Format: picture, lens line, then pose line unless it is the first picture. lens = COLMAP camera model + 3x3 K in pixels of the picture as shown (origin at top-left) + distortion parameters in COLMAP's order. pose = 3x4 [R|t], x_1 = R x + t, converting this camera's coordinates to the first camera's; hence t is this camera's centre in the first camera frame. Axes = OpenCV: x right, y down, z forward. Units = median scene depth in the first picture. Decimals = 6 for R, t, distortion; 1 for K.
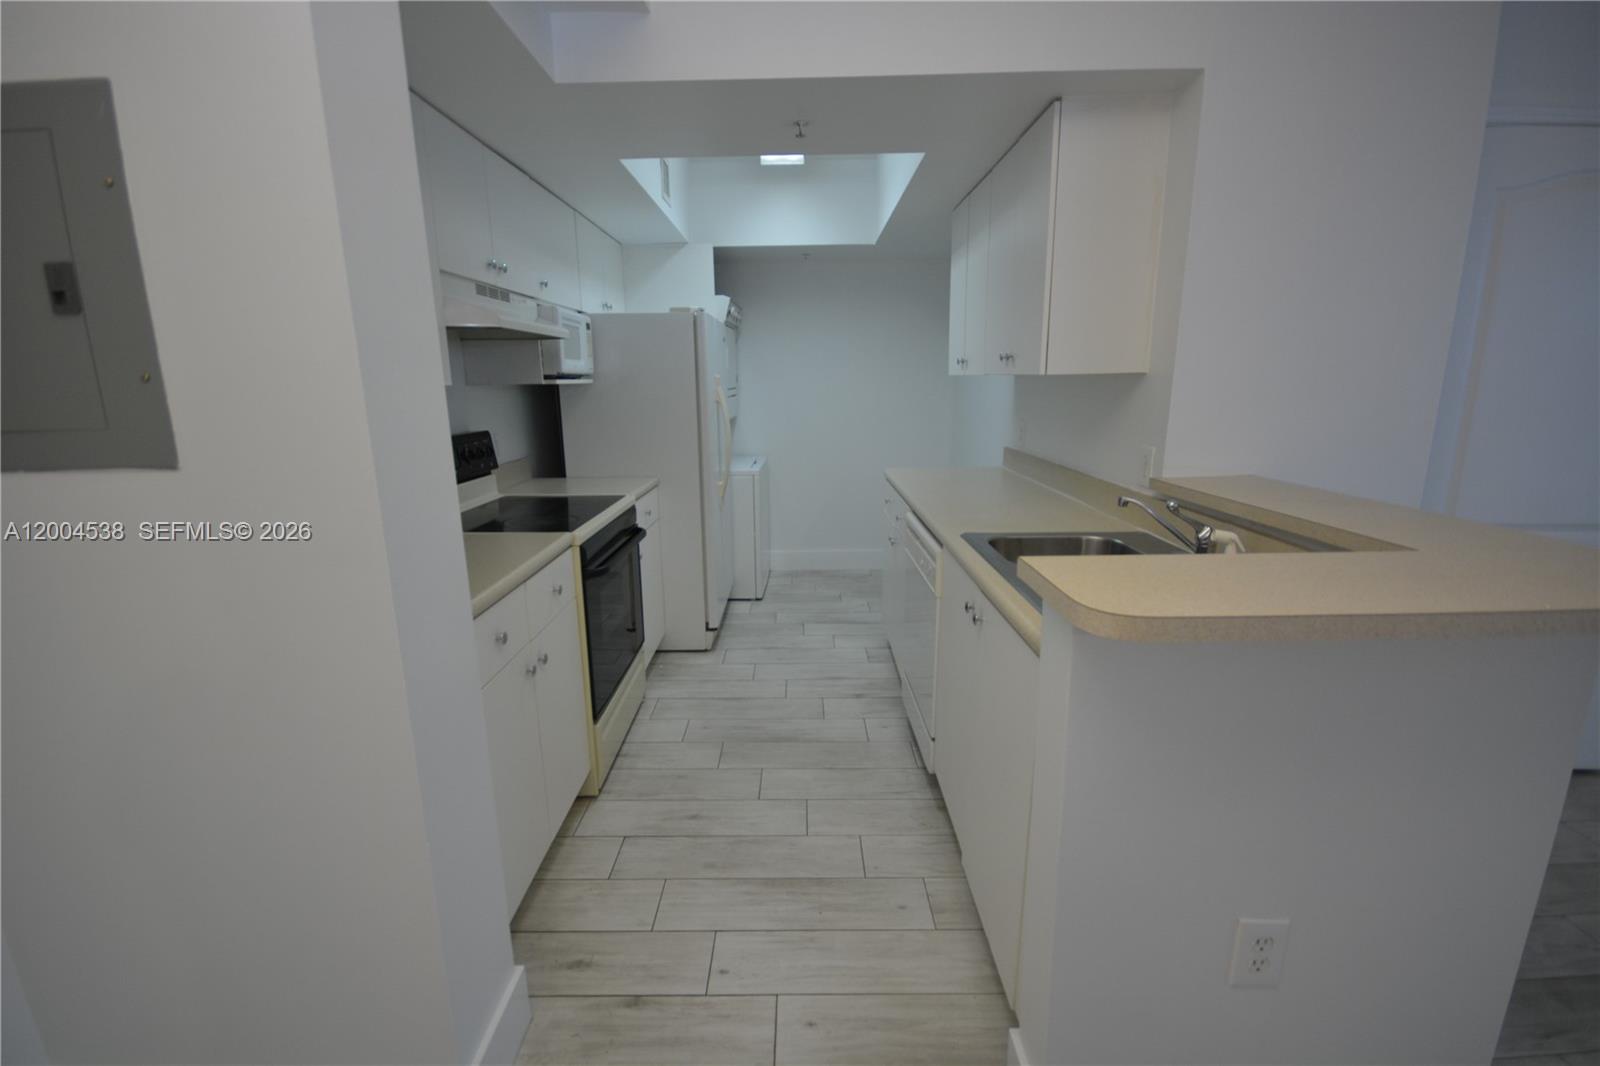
lens RADIAL K [[716.8, 0, 794.6], [0, 716.8, 534.6], [0, 0, 1]] dist [-0.002683, 0.000312]
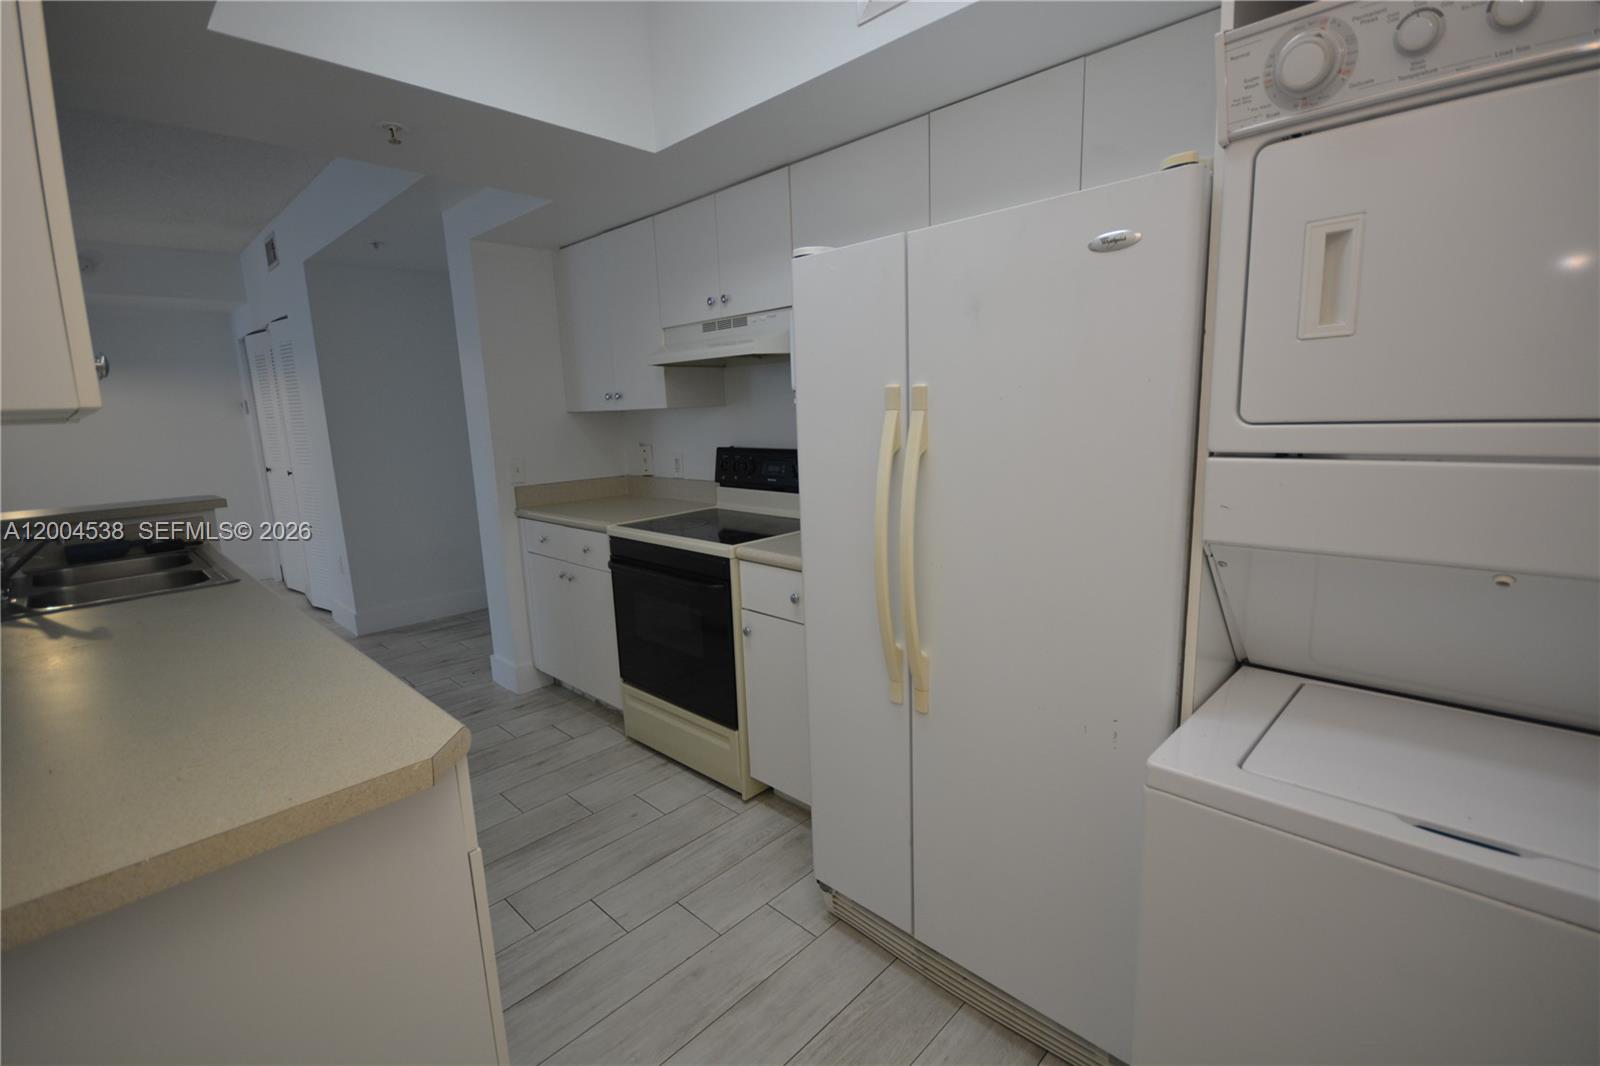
lens RADIAL K [[716.8, 0, 803.1], [0, 716.8, 533.5], [0, 0, 1]] dist [-0.002683, 0.000312]
pose [[-0.690387, 0.165081, -0.704353, 0.248381], [-0.110509, 0.938126, 0.328189, -0.306083], [0.714950, 0.304414, -0.629427, 1.405195]]
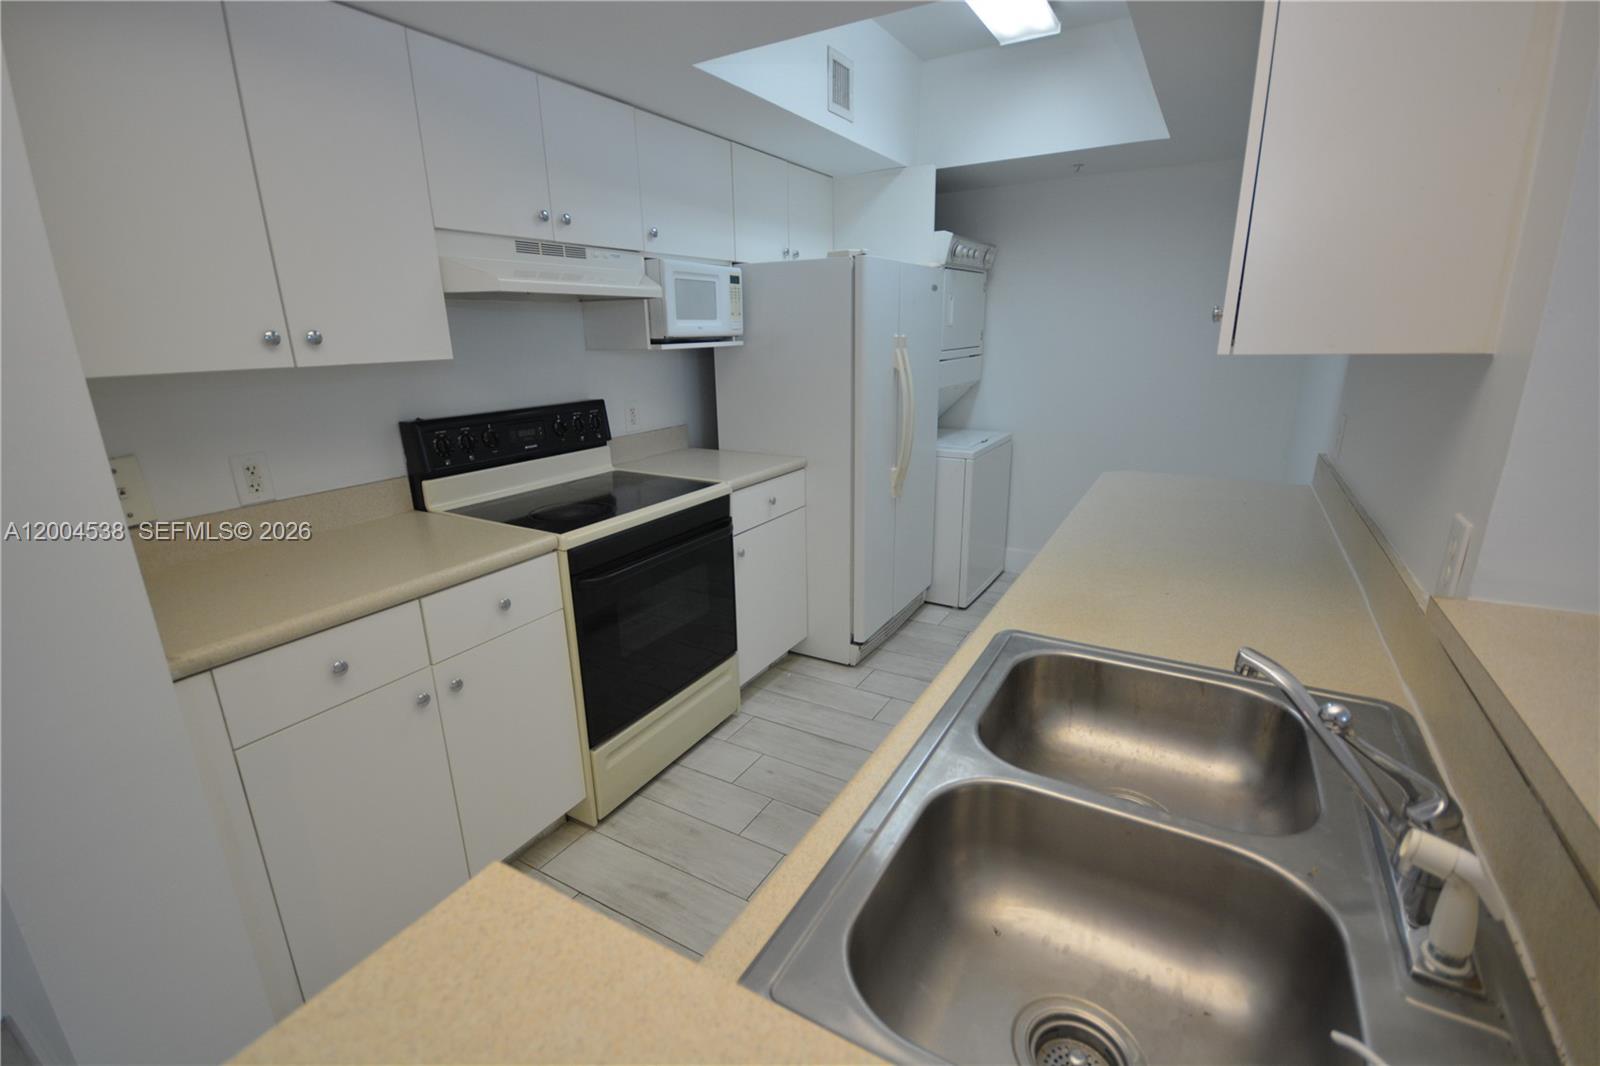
lens RADIAL K [[716.8, 0, 791.3], [0, 716.8, 534.2], [0, 0, 1]] dist [-0.002683, 0.000312]
pose [[0.864821, 0.136062, -0.483293, 0.232126], [-0.100345, 0.990000, 0.099155, -0.078553], [0.491951, -0.037256, 0.869826, 0.267444]]
